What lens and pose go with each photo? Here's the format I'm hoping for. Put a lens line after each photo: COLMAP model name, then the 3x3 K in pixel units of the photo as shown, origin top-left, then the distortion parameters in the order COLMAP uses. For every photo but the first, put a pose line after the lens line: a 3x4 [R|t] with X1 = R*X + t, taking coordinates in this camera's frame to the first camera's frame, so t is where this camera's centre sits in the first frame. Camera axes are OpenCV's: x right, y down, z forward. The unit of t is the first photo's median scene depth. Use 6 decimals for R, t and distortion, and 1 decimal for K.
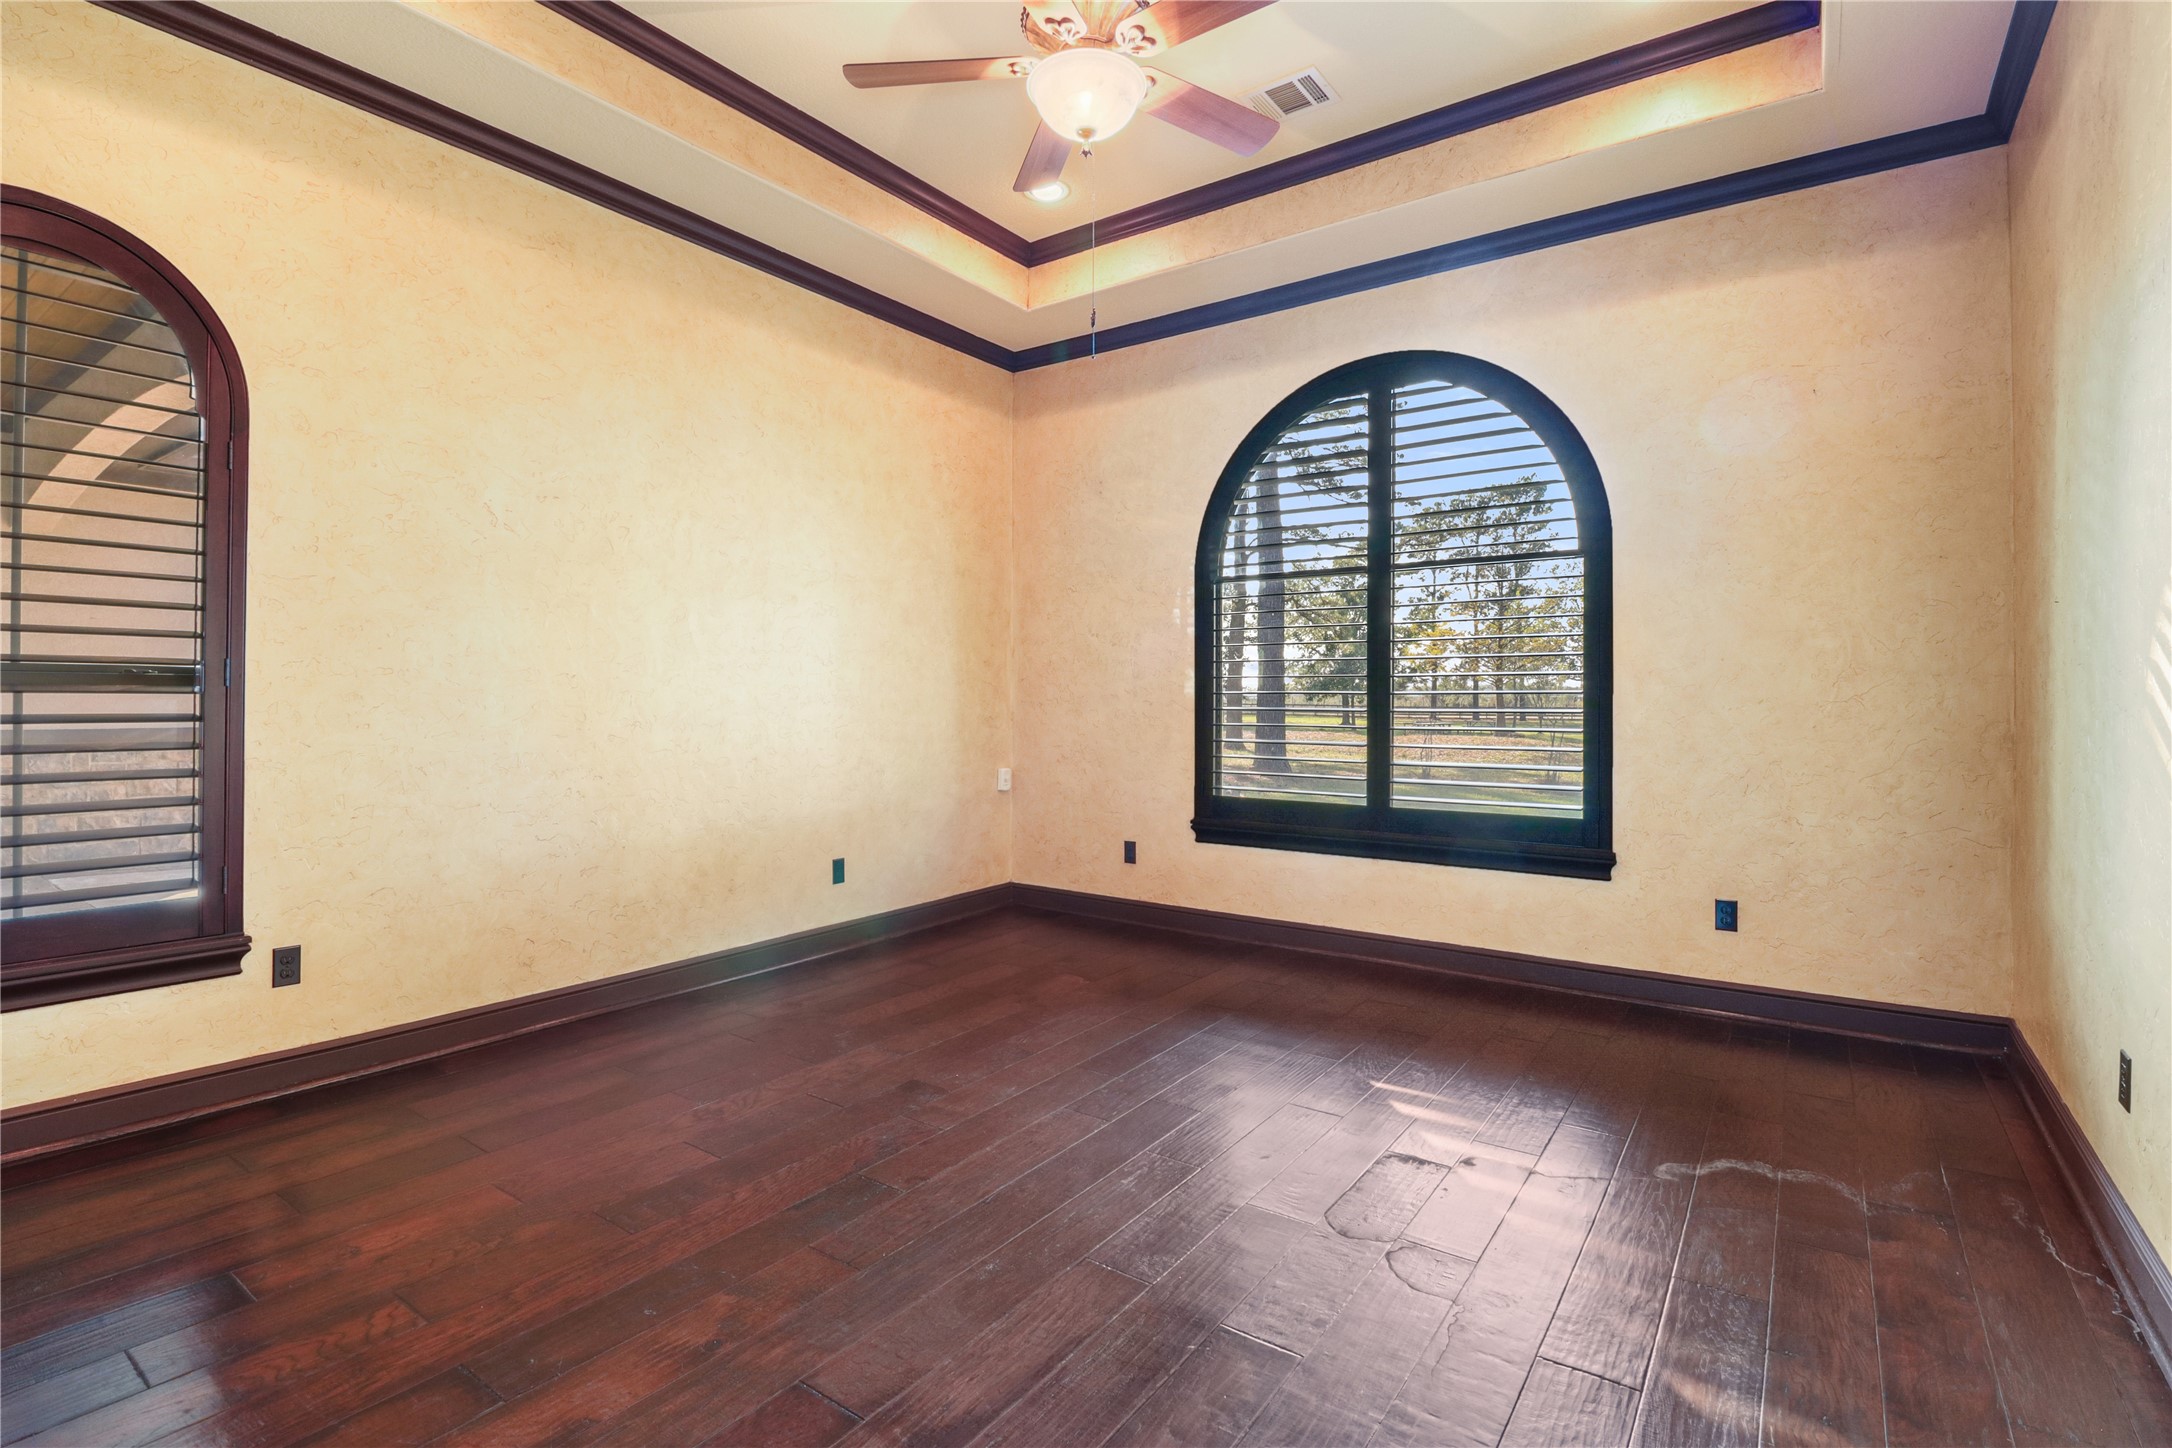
lens RADIAL K [[1033.2, 0, 1084.1], [0, 1033.2, 712.8], [0, 0, 1]] dist [-0.004282, -0.000835]
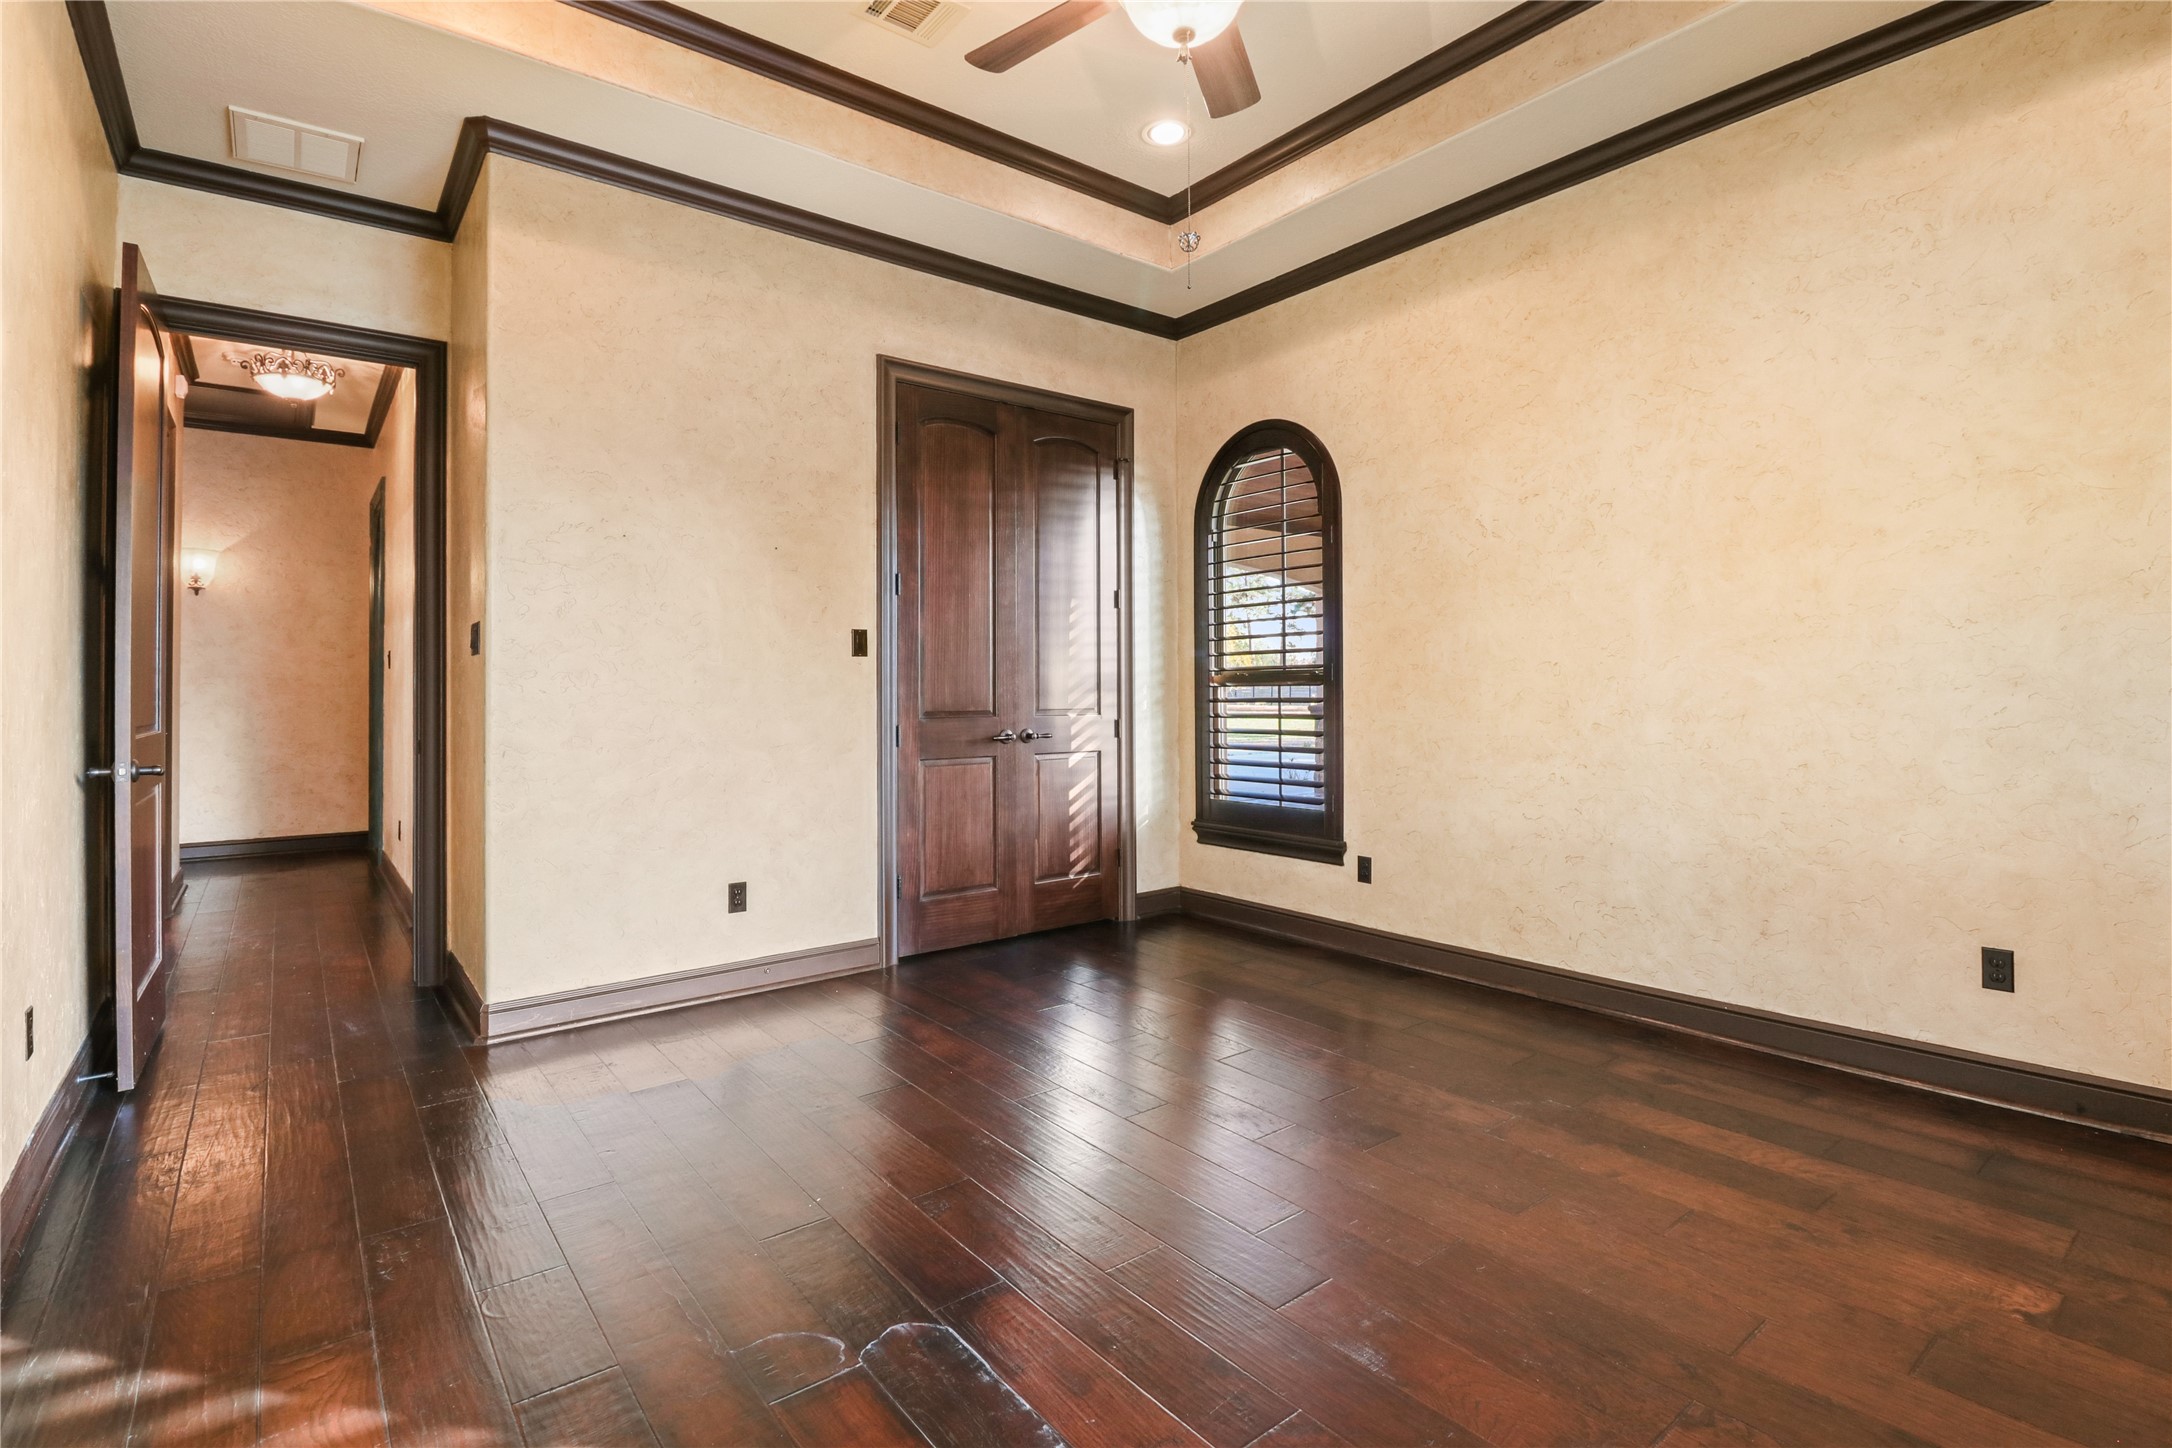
lens RADIAL K [[1033.2, 0, 1090.7], [0, 1033.2, 688.8], [0, 0, 1]] dist [-0.004282, -0.000835]
pose [[-0.284980, -0.002644, -0.958530, 0.675265], [-0.005071, 0.999986, -0.001250, -0.007970], [0.958520, 0.004504, -0.284989, 0.933787]]
